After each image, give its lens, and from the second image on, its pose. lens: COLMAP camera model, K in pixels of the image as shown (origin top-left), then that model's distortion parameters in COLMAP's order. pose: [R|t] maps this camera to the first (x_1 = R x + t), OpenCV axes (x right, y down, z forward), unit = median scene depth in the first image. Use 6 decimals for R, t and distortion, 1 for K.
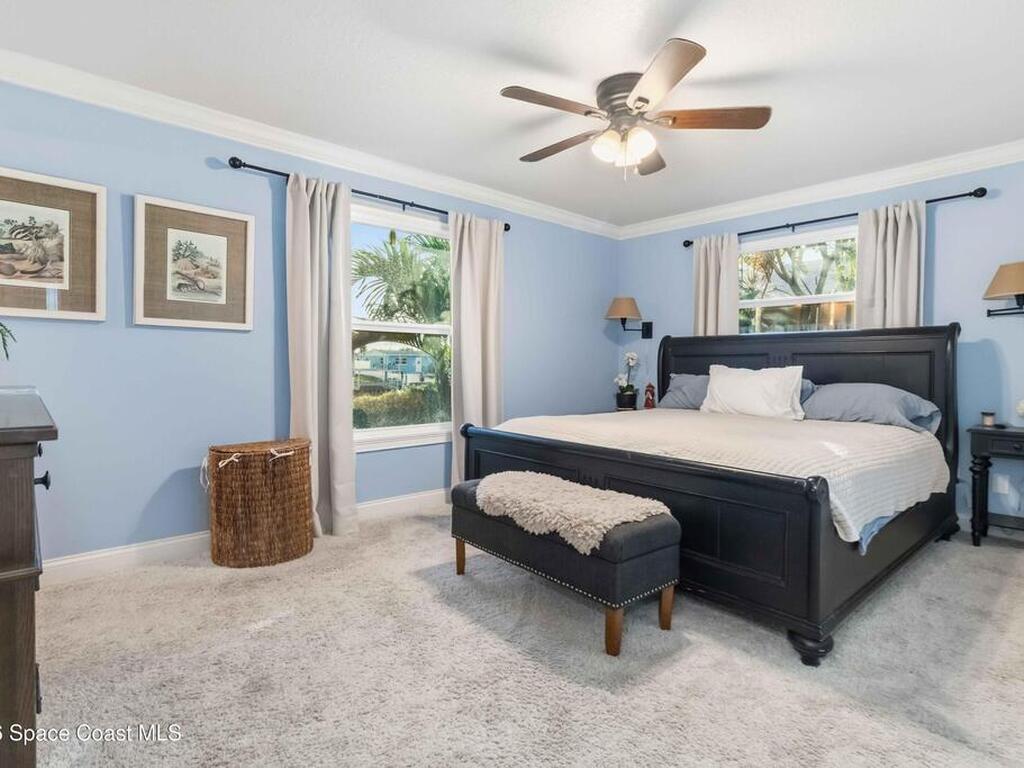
lens RADIAL K [[534.7, 0, 512.0], [0, 534.7, 384.0], [0, 0, 1]] dist [0.000329, -0.000240]
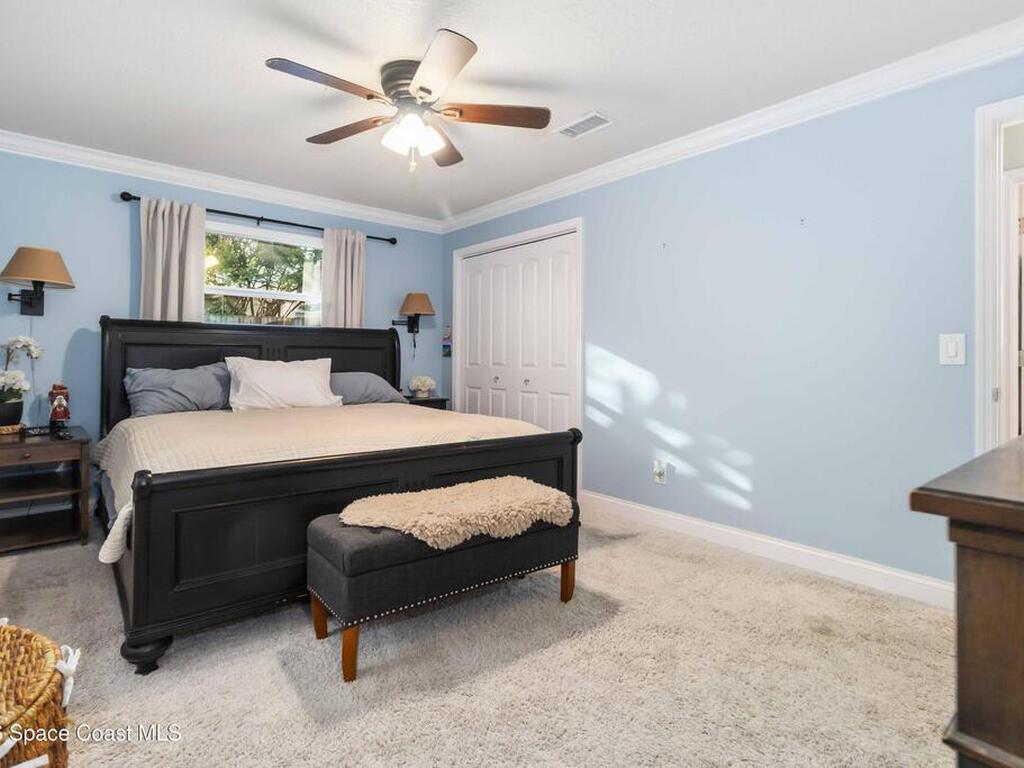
lens RADIAL K [[534.7, 0, 512.0], [0, 534.7, 384.0], [0, 0, 1]] dist [0.000329, -0.000240]
pose [[0.053820, -0.047981, 0.997397, -0.614494], [0.030054, 0.998470, 0.046411, -0.024734], [-0.998098, 0.027477, 0.055180, 0.643376]]
